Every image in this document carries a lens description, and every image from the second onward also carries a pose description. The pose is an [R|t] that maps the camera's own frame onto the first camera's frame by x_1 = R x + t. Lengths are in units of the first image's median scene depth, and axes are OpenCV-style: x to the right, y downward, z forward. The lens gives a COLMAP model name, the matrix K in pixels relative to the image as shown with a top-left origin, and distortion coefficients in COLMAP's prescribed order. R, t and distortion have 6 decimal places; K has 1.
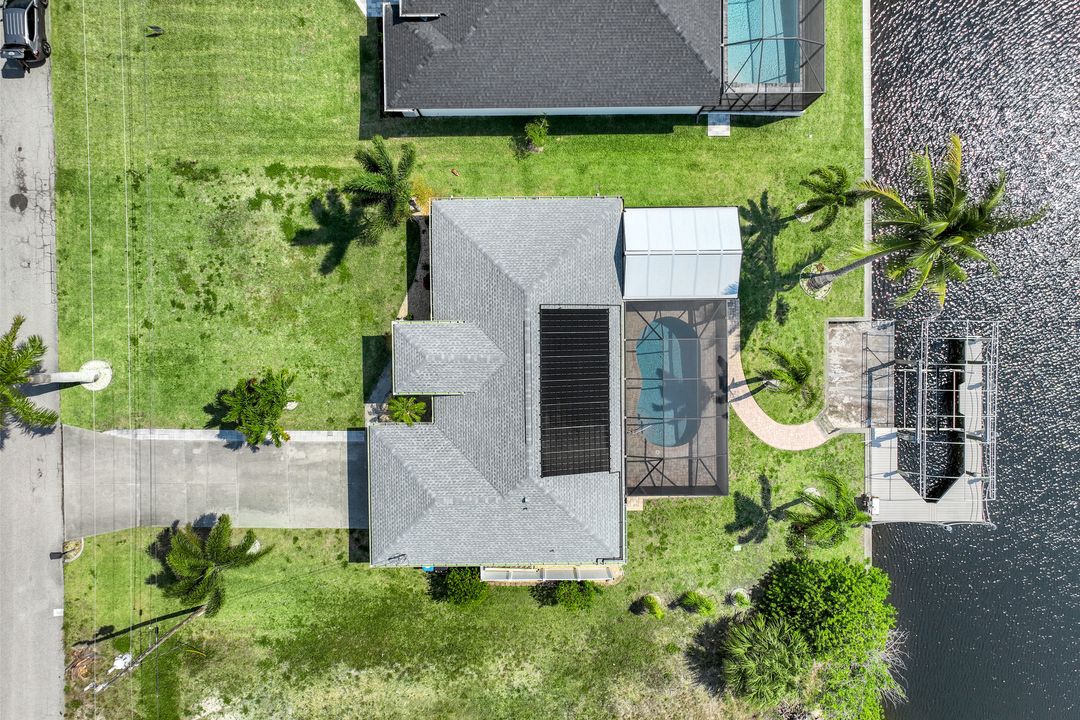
lens RADIAL K [[767.1, 0, 540.0], [0, 767.1, 360.0], [0, 0, 1]] dist [0.004140, 0.002096]
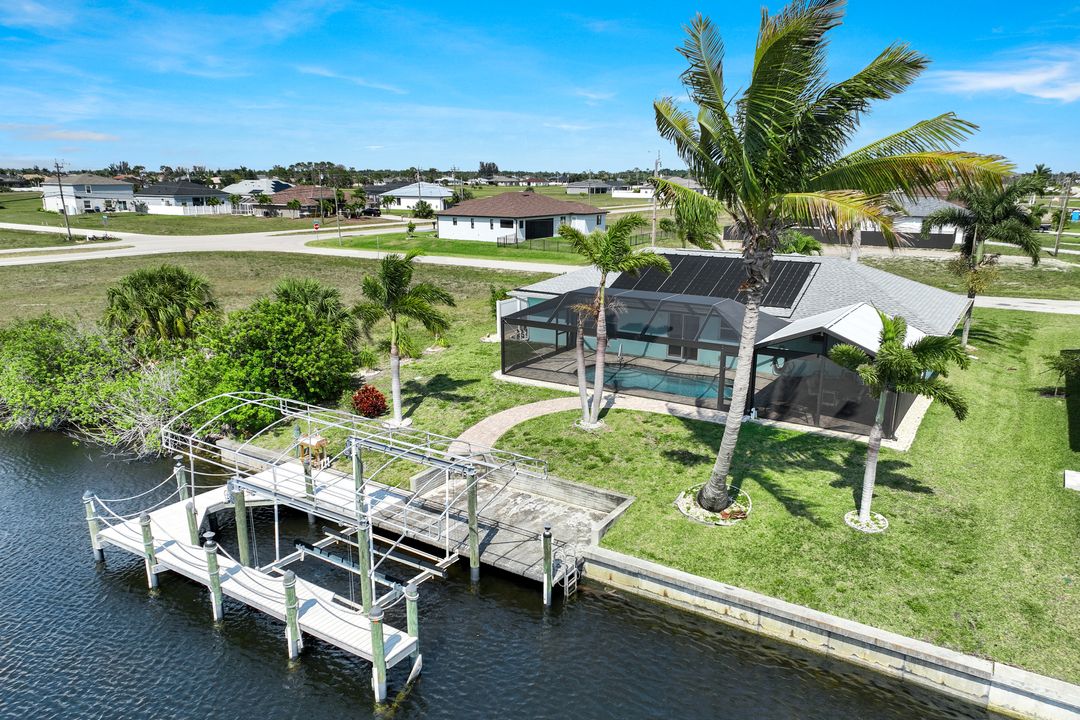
lens RADIAL K [[767.1, 0, 540.0], [0, 767.1, 360.0], [0, 0, 1]] dist [0.004140, 0.002096]
pose [[-0.556079, 0.200371, -0.806615, 0.793509], [-0.830865, -0.158491, 0.533426, -0.255465], [-0.020958, 0.966815, 0.254615, 0.781459]]
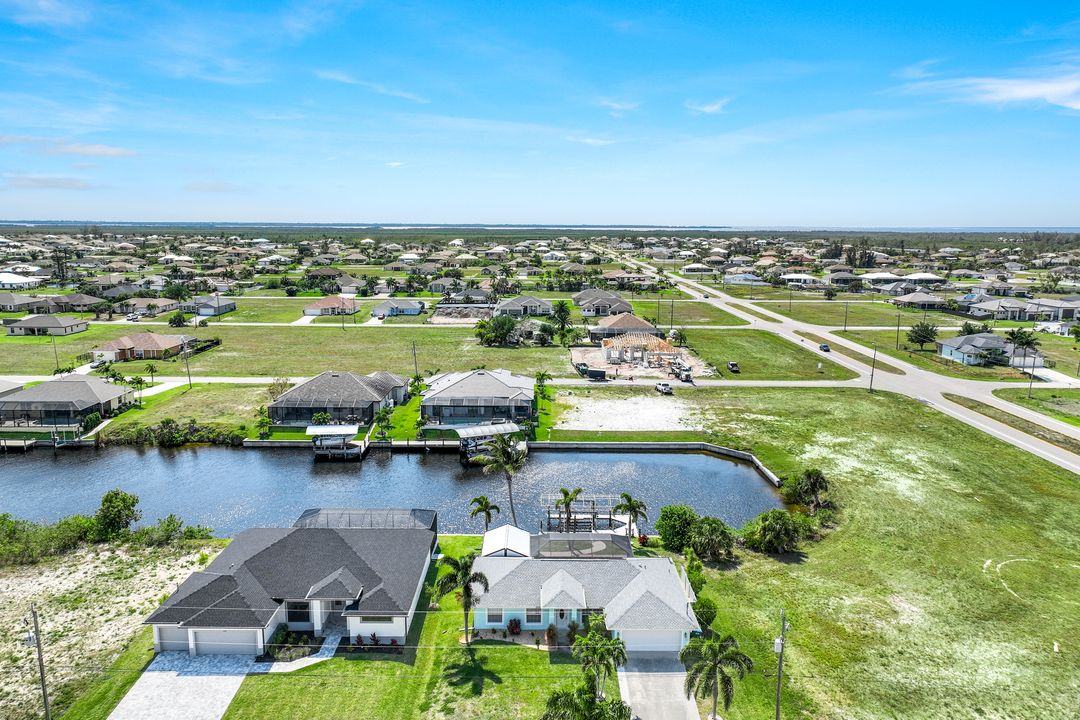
lens RADIAL K [[767.1, 0, 540.0], [0, 767.1, 360.0], [0, 0, 1]] dist [0.004140, 0.002096]
pose [[0.003613, -0.171879, 0.985111, -1.524502], [0.999785, -0.019508, -0.007071, -0.027420], [0.020433, 0.984925, 0.171772, 0.185232]]
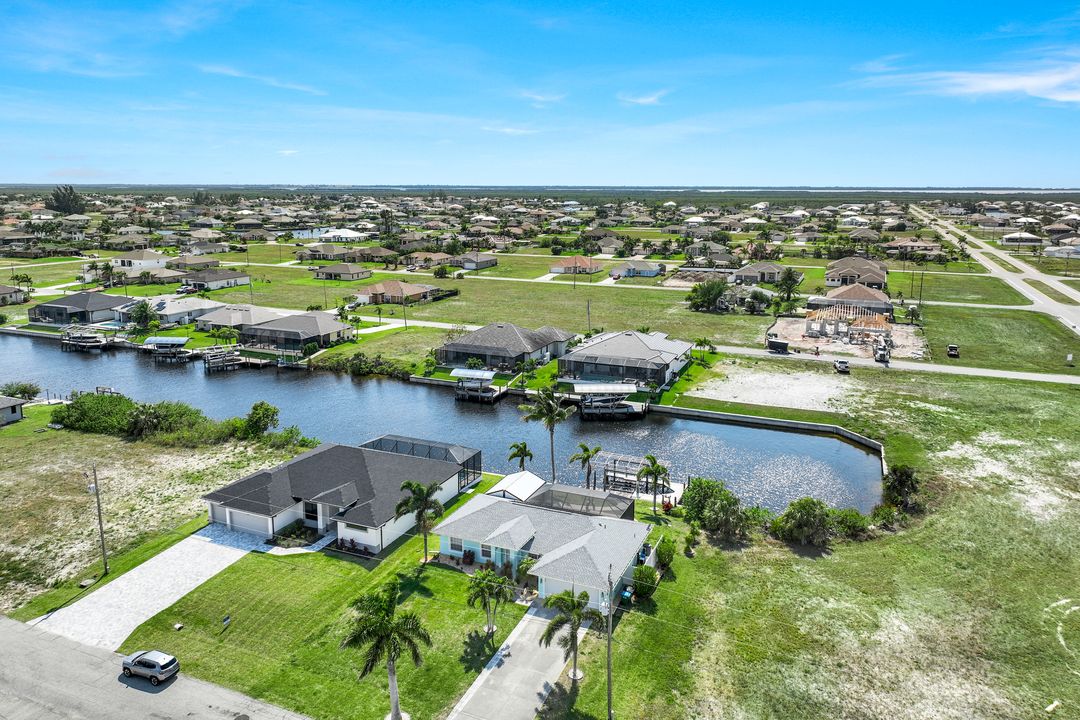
lens RADIAL K [[758.3, 0, 540.0], [0, 758.3, 360.0], [0, 0, 1]] dist [0.005254, 0.004431]
pose [[0.402171, -0.201349, 0.893150, -1.439439], [0.915344, 0.067040, -0.397052, 0.661197], [0.020069, 0.977223, 0.211266, 0.202755]]
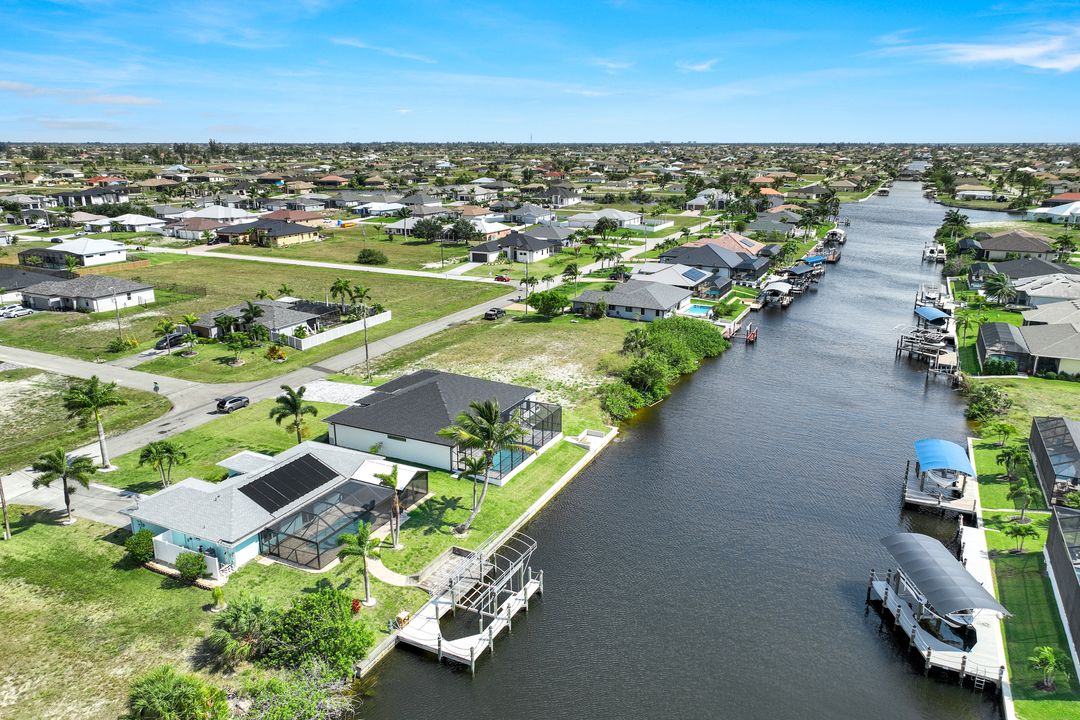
lens RADIAL K [[758.3, 0, 540.0], [0, 758.3, 360.0], [0, 0, 1]] dist [0.005254, 0.004431]
pose [[0.892115, 0.131194, -0.432342, 1.125632], [-0.451426, 0.219415, -0.864912, 1.086500], [-0.018609, 0.966770, 0.254968, 0.255202]]
